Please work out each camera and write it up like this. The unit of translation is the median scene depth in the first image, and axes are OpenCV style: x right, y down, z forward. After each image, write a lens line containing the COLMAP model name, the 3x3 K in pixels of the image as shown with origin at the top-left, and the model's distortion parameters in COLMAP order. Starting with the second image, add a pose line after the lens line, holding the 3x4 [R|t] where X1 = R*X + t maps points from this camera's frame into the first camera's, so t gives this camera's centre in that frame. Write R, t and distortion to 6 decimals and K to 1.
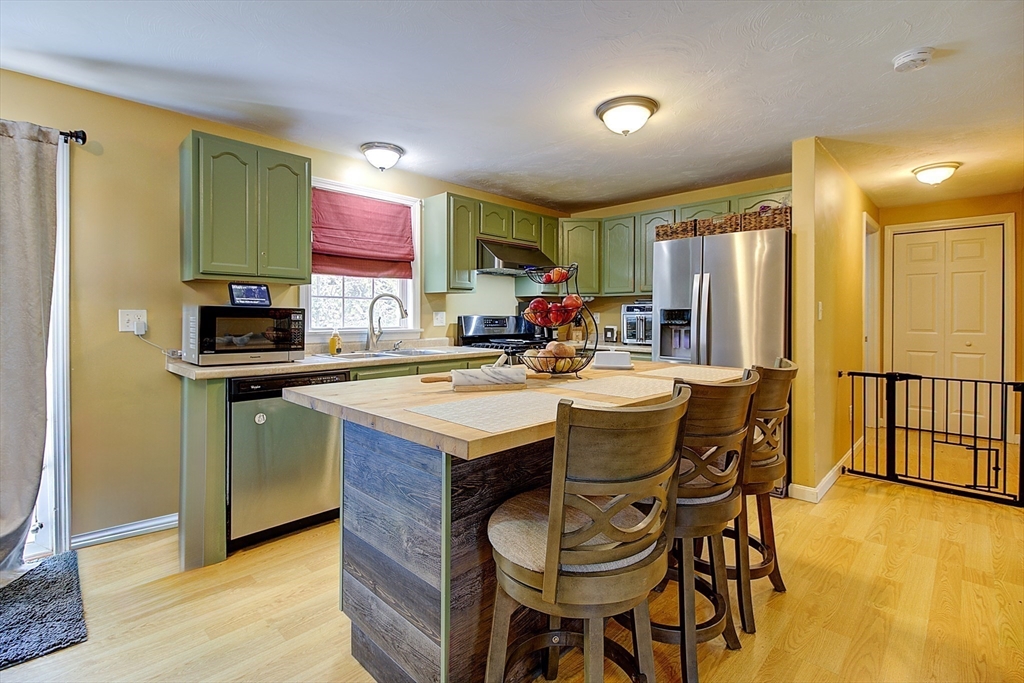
lens RADIAL K [[466.3, 0, 497.0], [0, 466.3, 319.5], [0, 0, 1]] dist [0.008300, -0.004027]
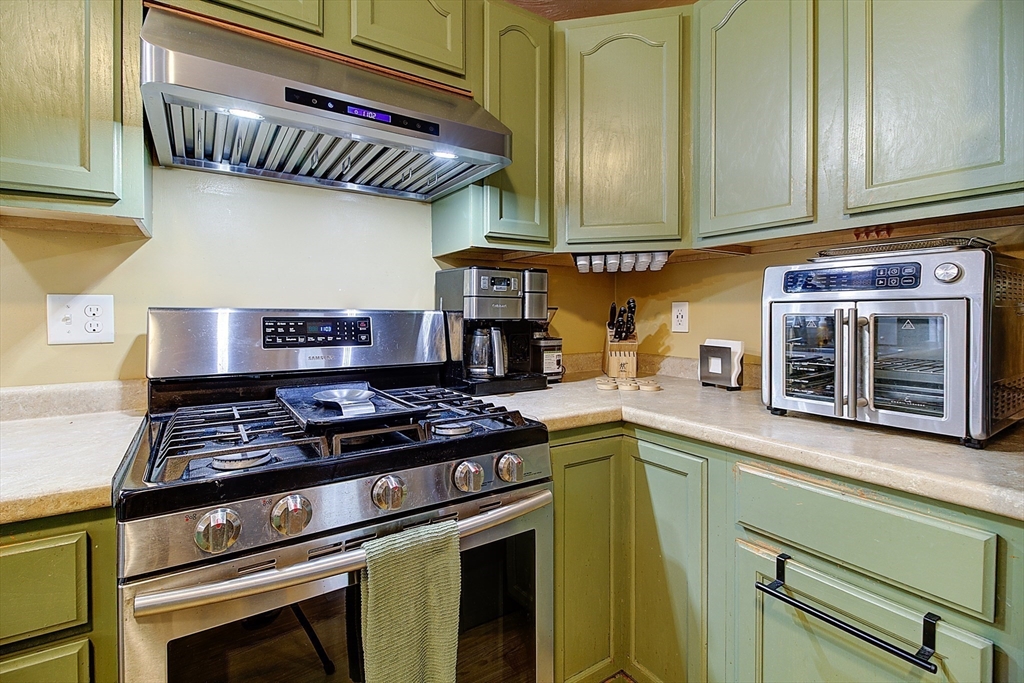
lens RADIAL K [[466.3, 0, 496.3], [0, 466.3, 318.7], [0, 0, 1]] dist [0.008300, -0.004027]
pose [[0.978800, -0.001357, -0.204815, 0.215199], [0.001585, 0.999998, 0.000950, -0.002702], [0.204814, -0.001254, 0.978800, 0.888149]]
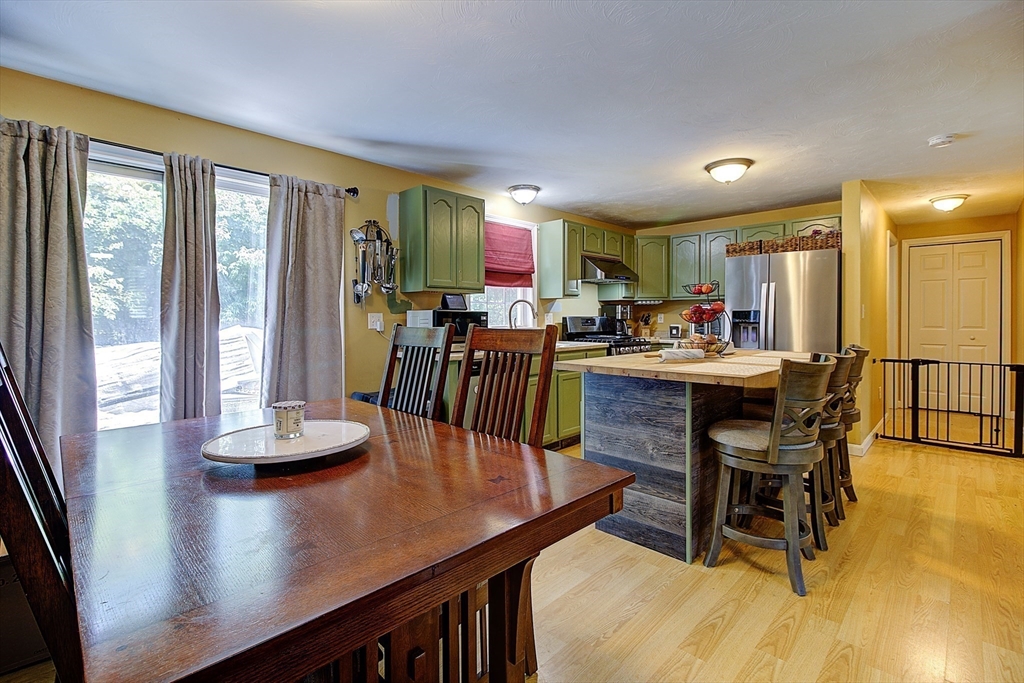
lens RADIAL K [[466.3, 0, 492.4], [0, 466.3, 322.6], [0, 0, 1]] dist [0.008300, -0.004027]
pose [[0.999989, -0.004699, 0.000703, -0.319517], [0.004696, 0.999980, 0.004146, 0.002205], [-0.000722, -0.004142, 0.999991, -0.285343]]
